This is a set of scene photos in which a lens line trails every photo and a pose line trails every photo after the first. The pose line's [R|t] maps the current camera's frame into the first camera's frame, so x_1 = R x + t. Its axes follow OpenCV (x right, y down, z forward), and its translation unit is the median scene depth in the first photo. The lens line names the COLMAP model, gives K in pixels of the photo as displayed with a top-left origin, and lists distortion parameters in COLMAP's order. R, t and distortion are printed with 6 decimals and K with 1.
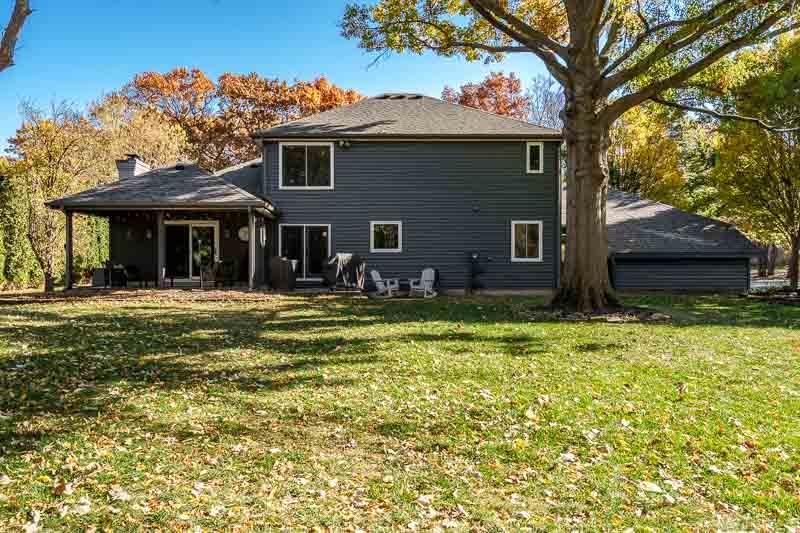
lens RADIAL K [[471.8, 0, 397.3], [0, 471.8, 257.1], [0, 0, 1]] dist [0.000182, 0.001165]
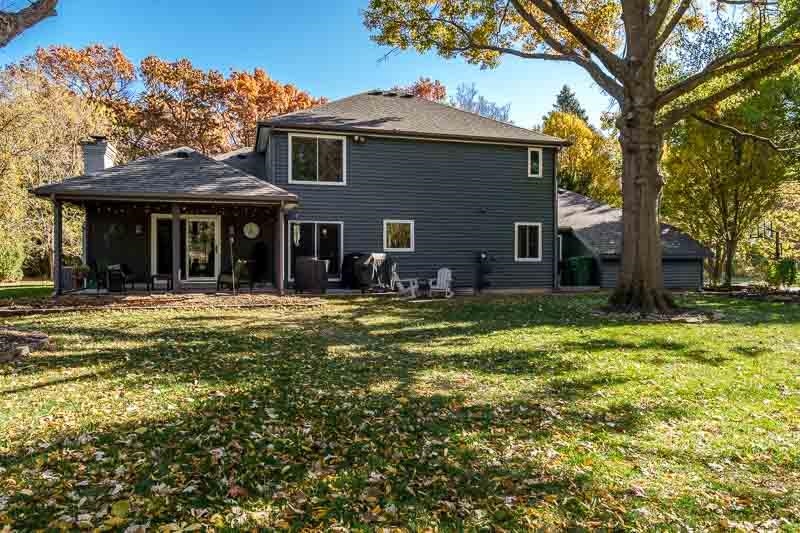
lens RADIAL K [[453.7, 0, 397.5], [0, 453.7, 253.5], [0, 0, 1]] dist [0.001870, -0.000407]
pose [[0.977880, 0.006487, 0.209067, -0.225502], [-0.007236, 0.999970, 0.002816, -0.008804], [-0.209042, -0.004267, 0.977897, 0.076858]]
